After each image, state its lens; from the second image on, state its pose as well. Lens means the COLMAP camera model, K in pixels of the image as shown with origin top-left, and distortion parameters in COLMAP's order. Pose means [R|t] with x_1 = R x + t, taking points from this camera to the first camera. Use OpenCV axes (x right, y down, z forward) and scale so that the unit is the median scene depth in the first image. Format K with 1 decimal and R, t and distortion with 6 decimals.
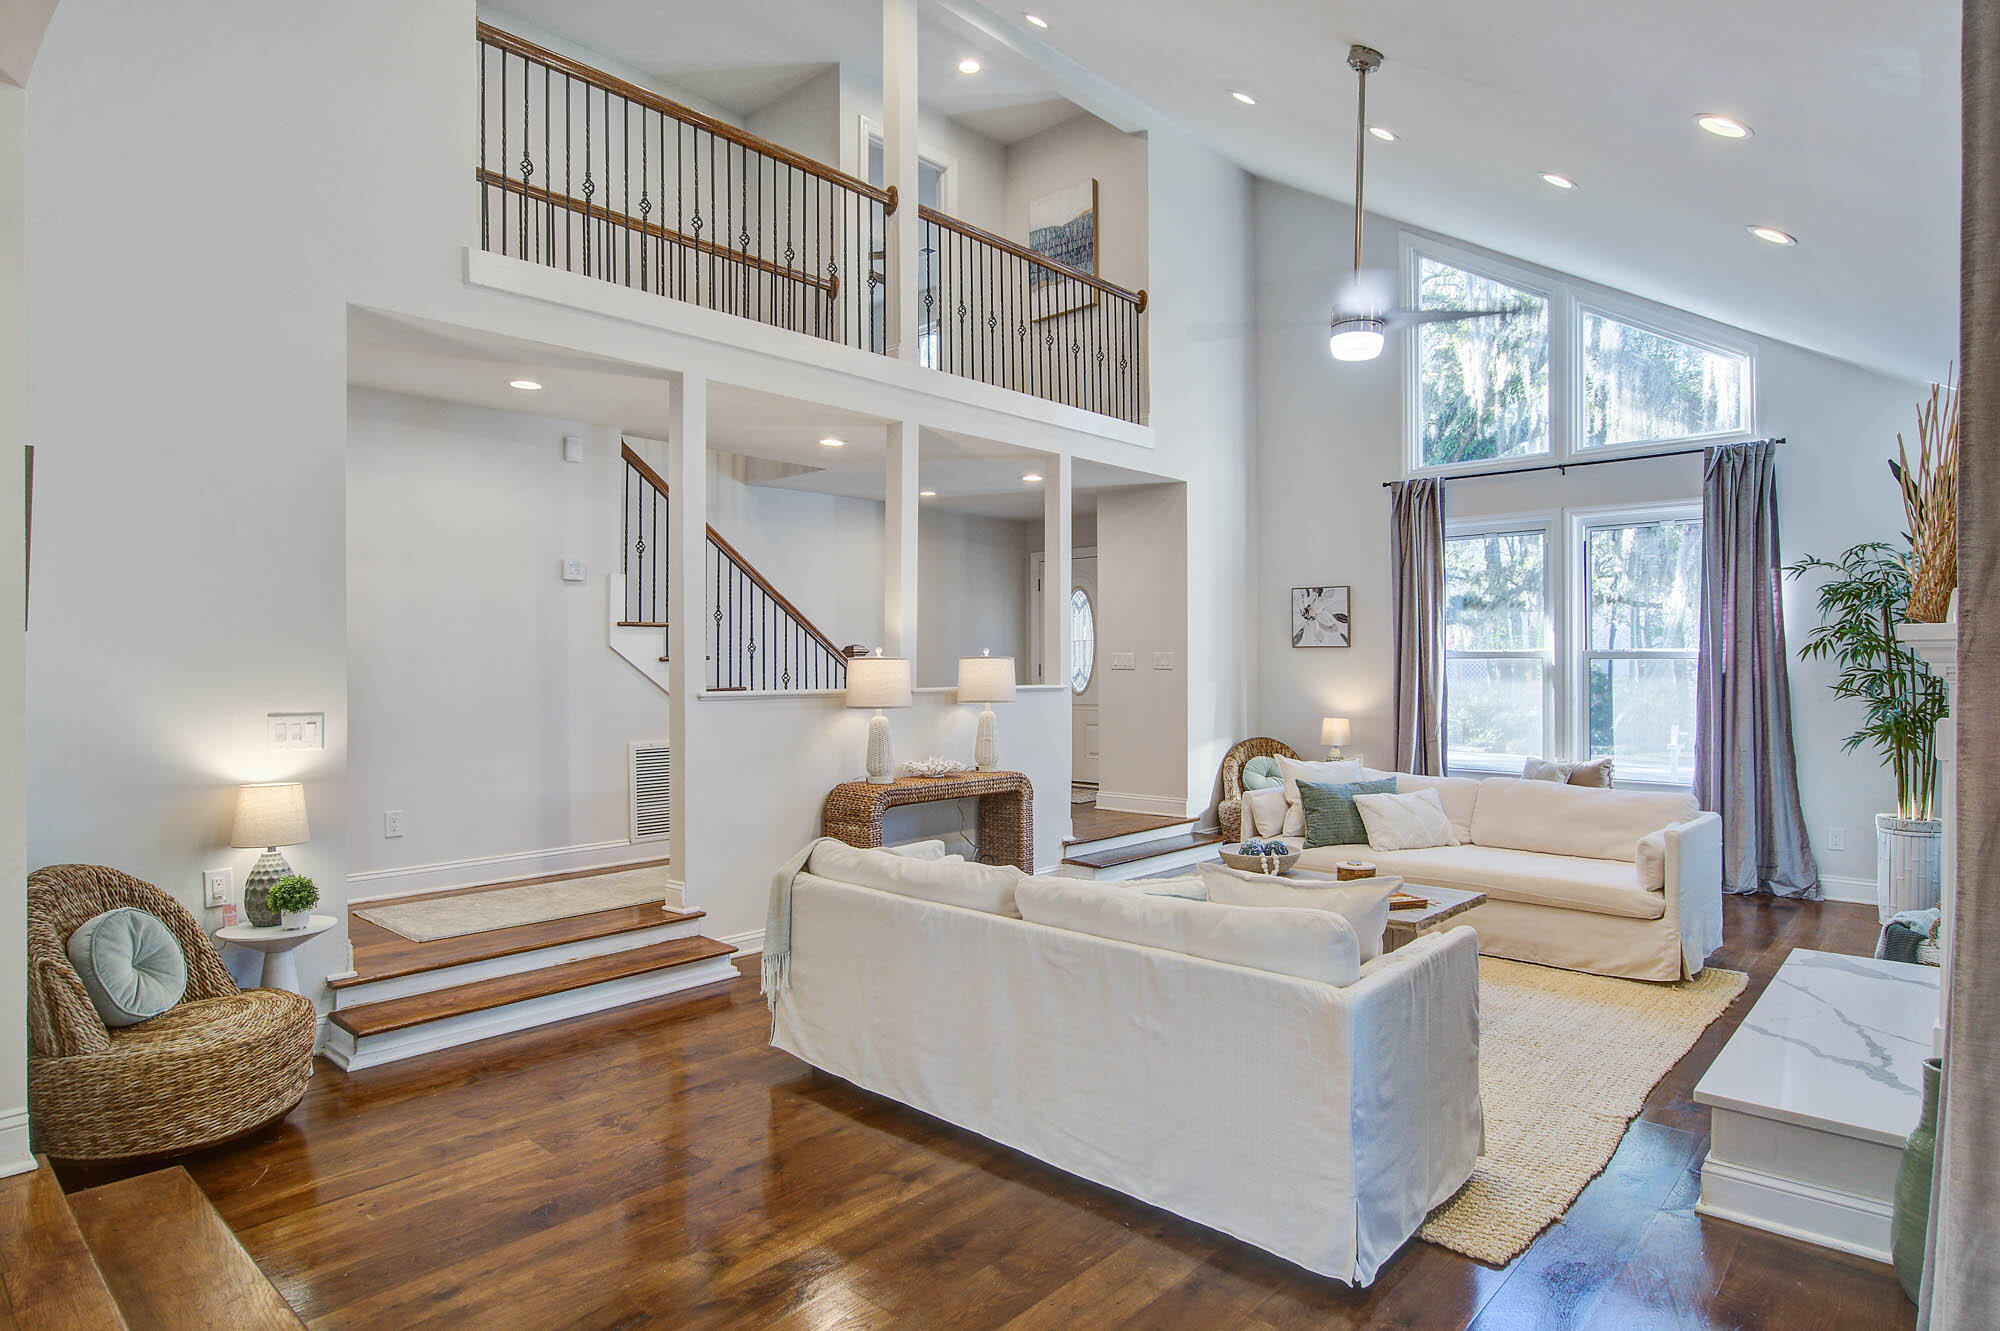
lens RADIAL K [[1105.8, 0, 996.9], [0, 1105.8, 663.5], [0, 0, 1]] dist [-0.025187, -0.000289]
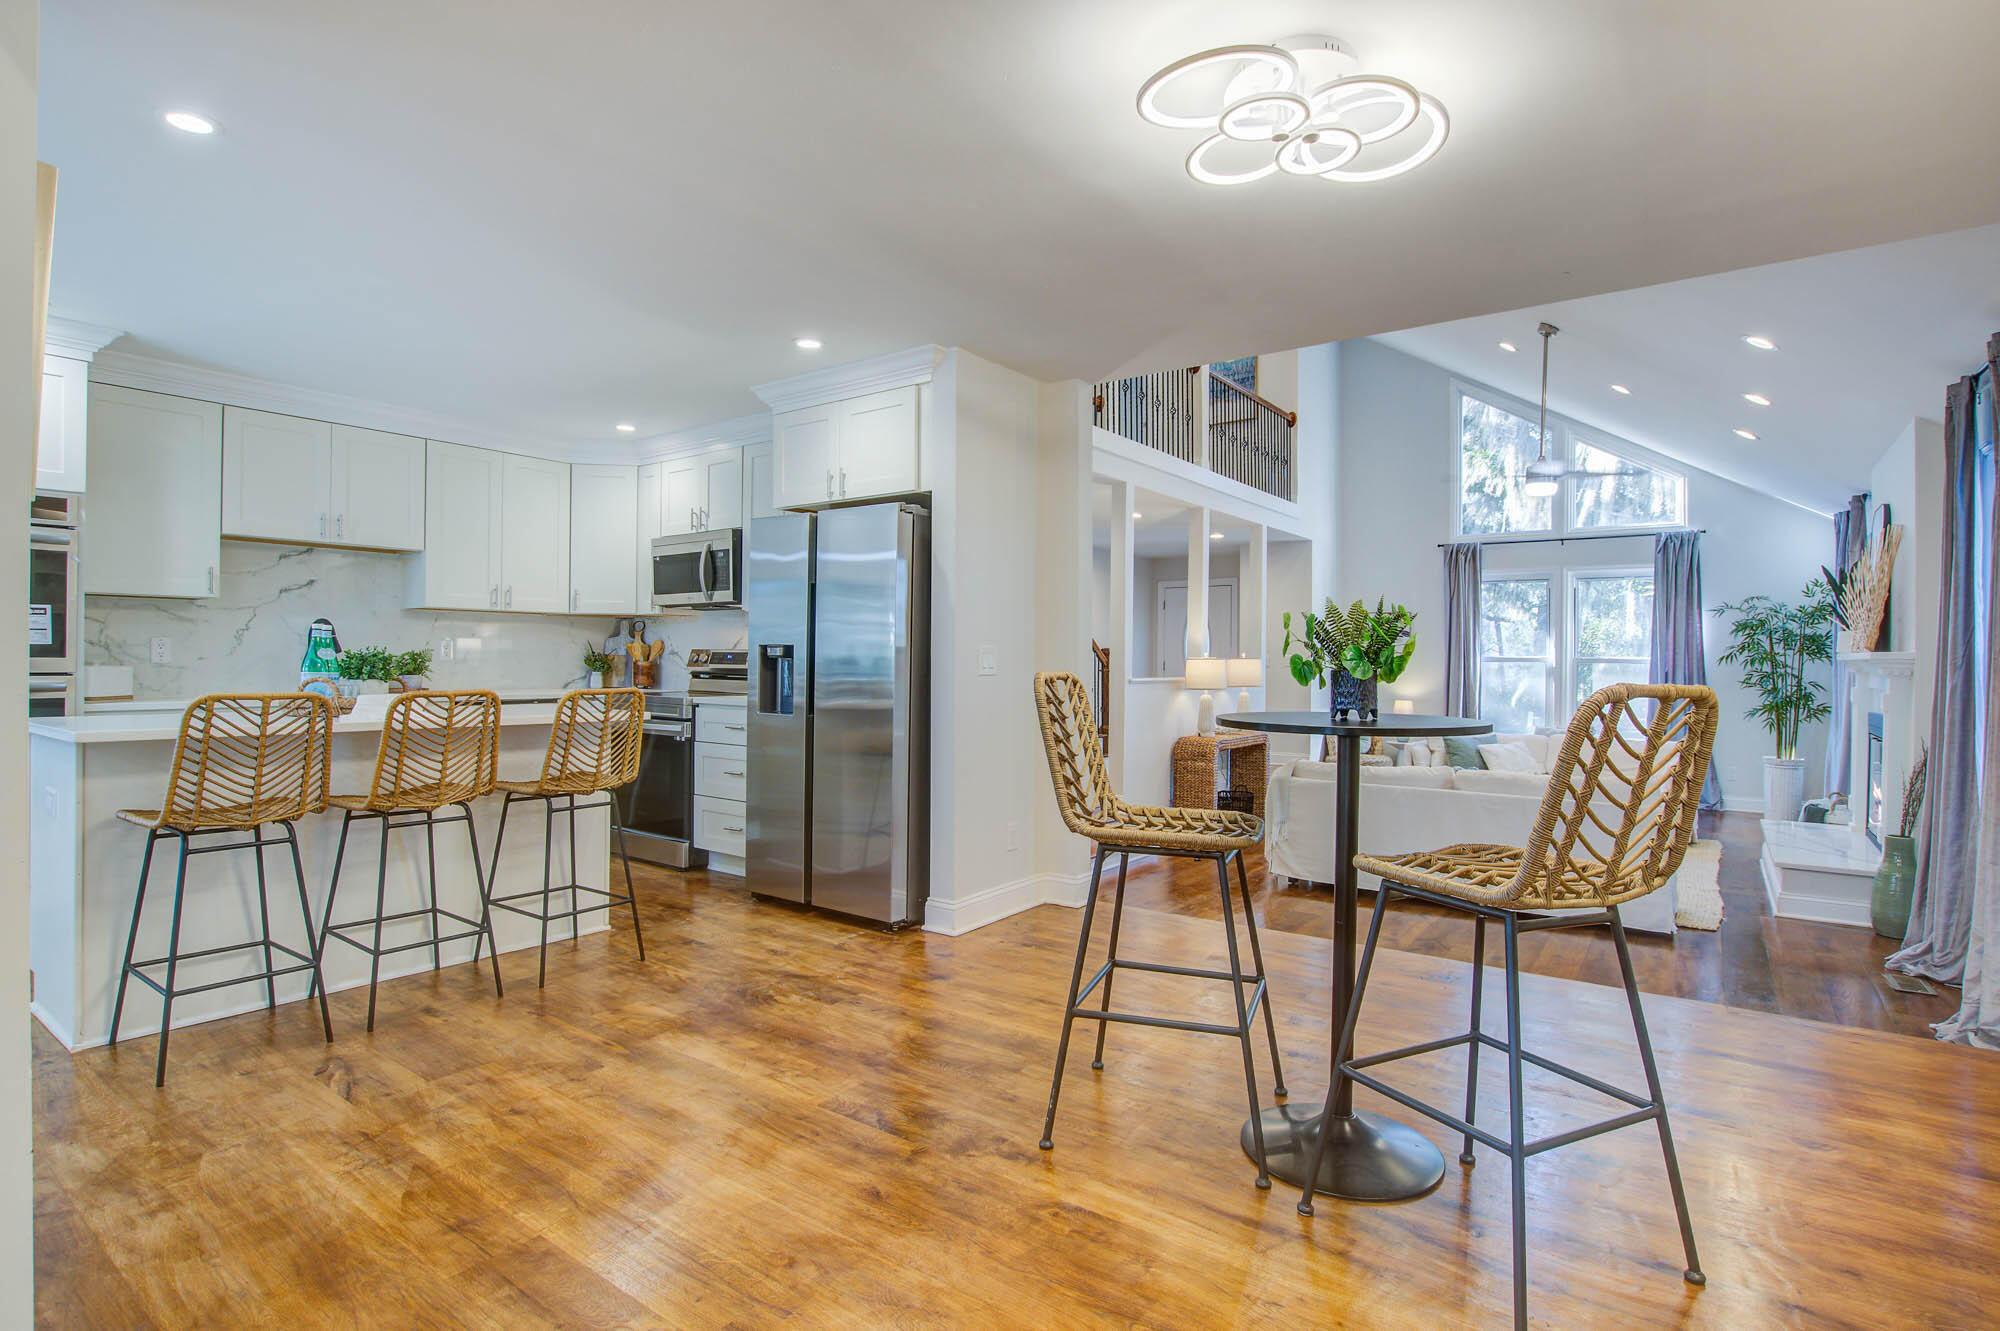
lens RADIAL K [[986.7, 0, 1004.9], [0, 986.7, 662.5], [0, 0, 1]] dist [-0.027818, 0.001633]
pose [[0.992939, 0.010364, 0.118169, -0.502833], [-0.011013, 0.999928, 0.004836, -0.002665], [-0.118110, -0.006103, 0.992982, -0.335709]]
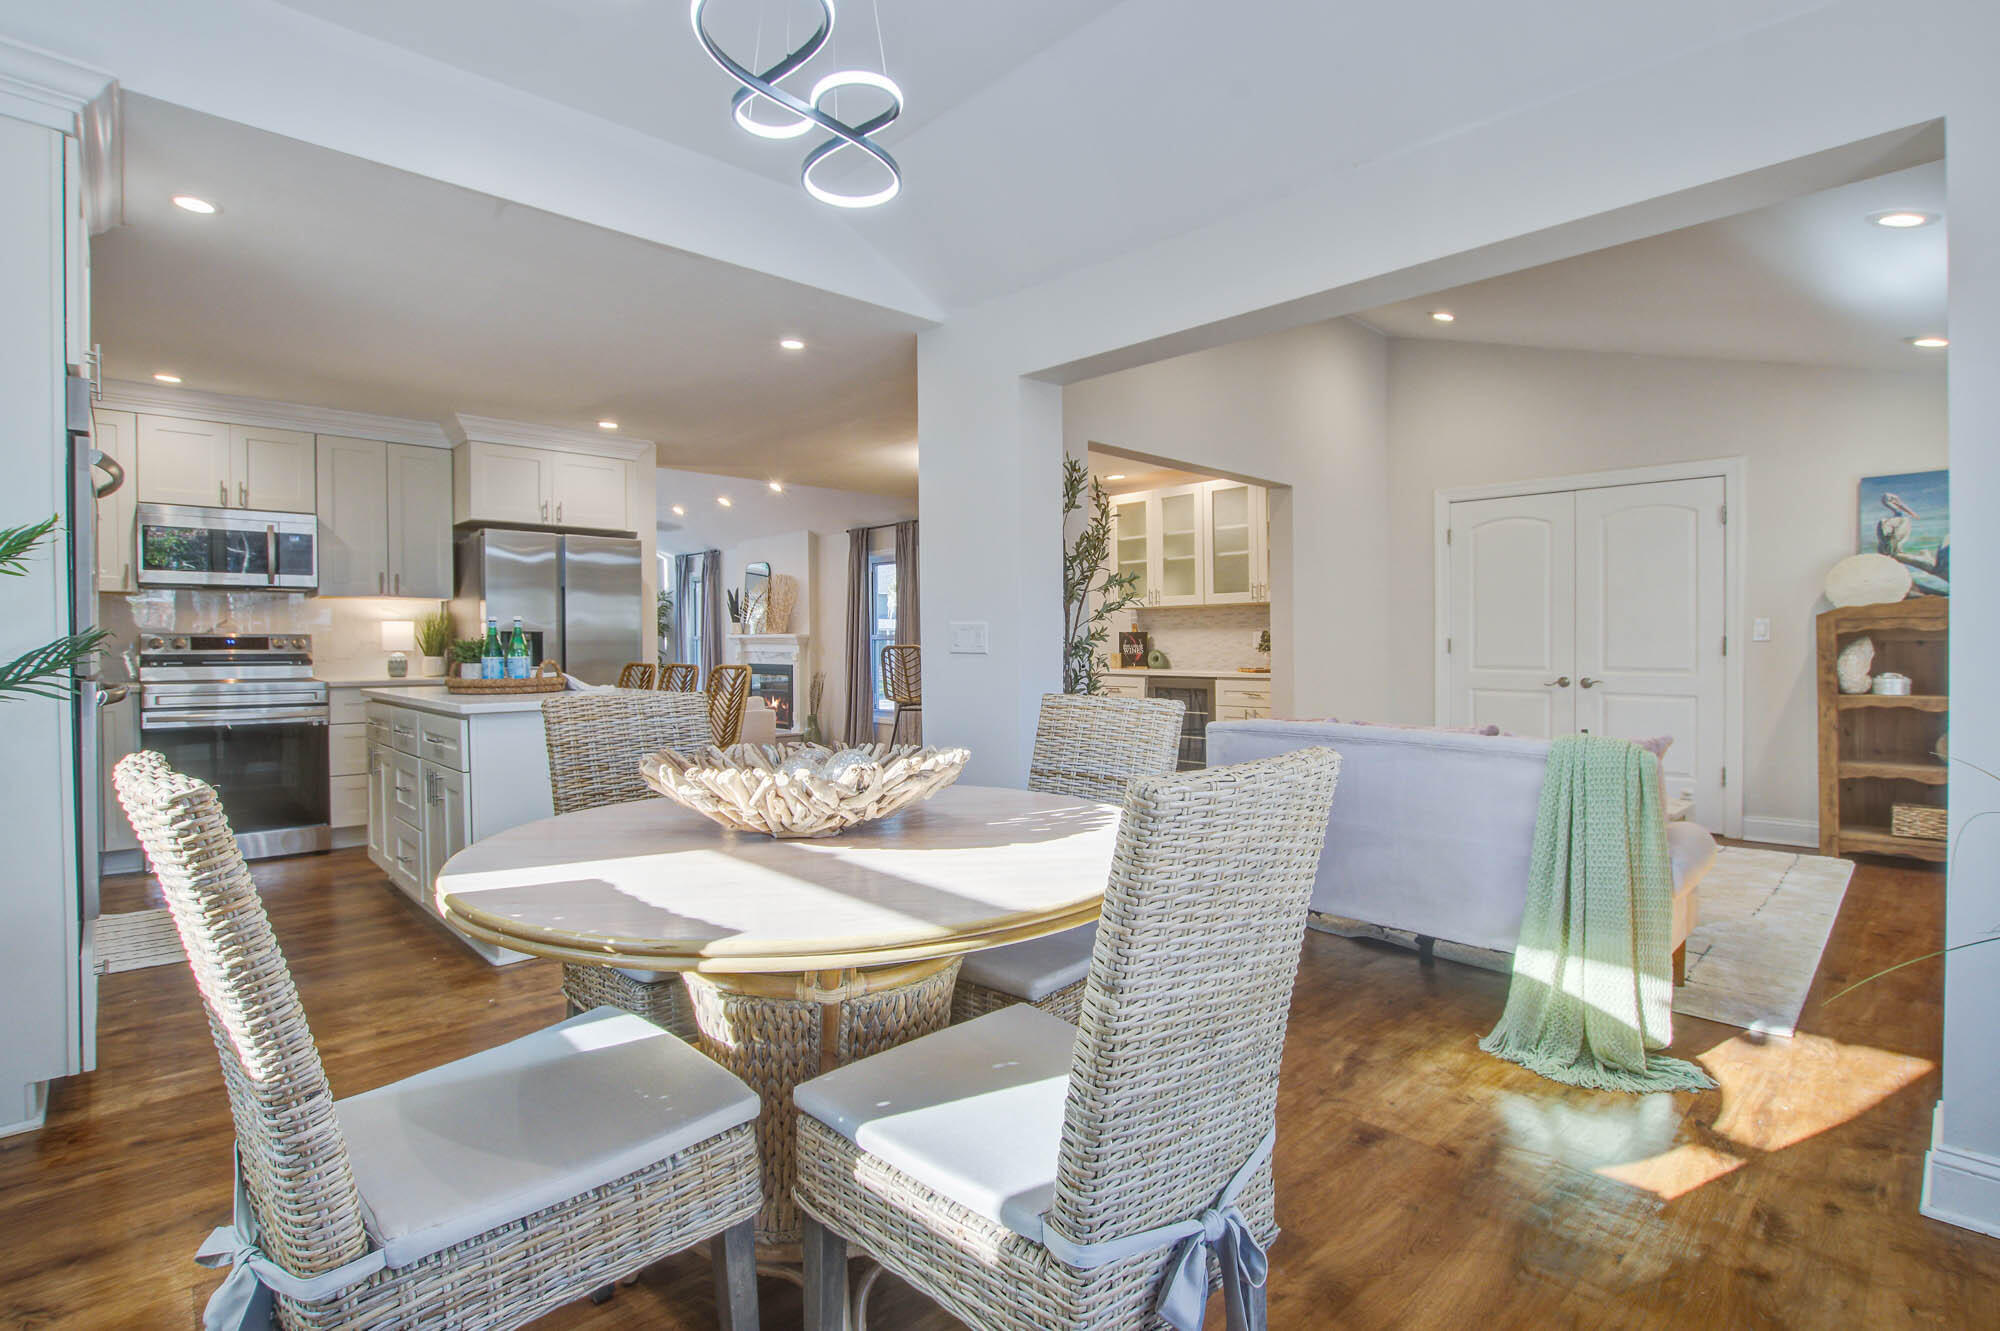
lens RADIAL K [[953.7, 0, 990.5], [0, 953.7, 646.1], [0, 0, 1]] dist [-0.025143, -0.000012]
pose [[0.064663, 0.004213, 0.997898, -1.419329], [-0.001550, 0.999990, -0.004121, 0.005557], [-0.997906, -0.001280, 0.064669, -0.109374]]
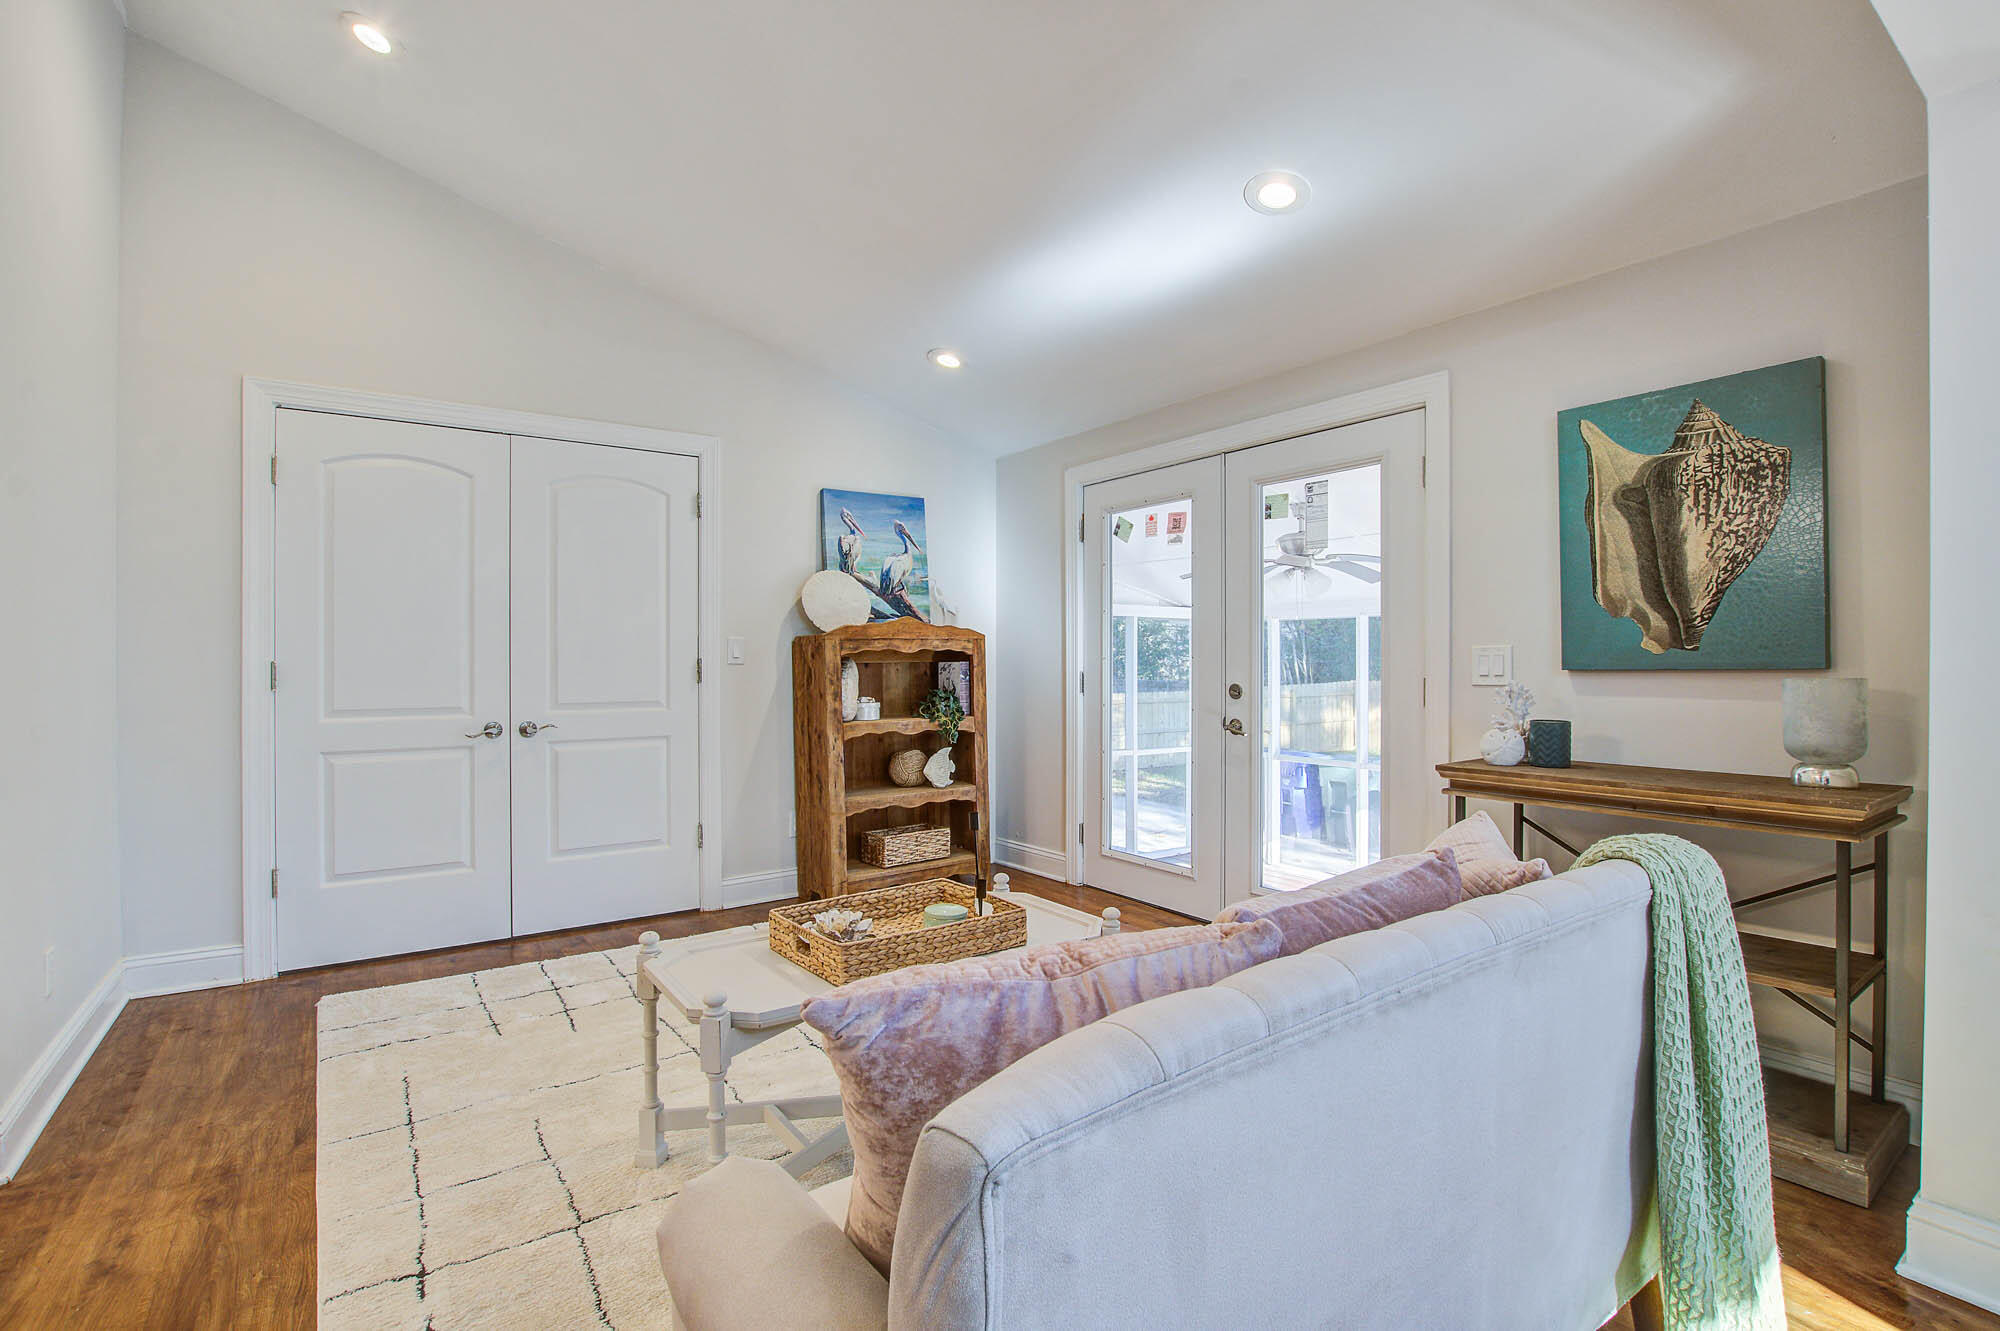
lens RADIAL K [[913.7, 0, 1011.9], [0, 913.7, 664.6], [0, 0, 1]] dist [-0.034207, 0.000168]
pose [[-0.981422, 0.013613, 0.191378, -0.886453], [0.014441, 0.999891, 0.002937, -0.002113], [-0.191318, 0.005646, -0.981512, -0.118133]]
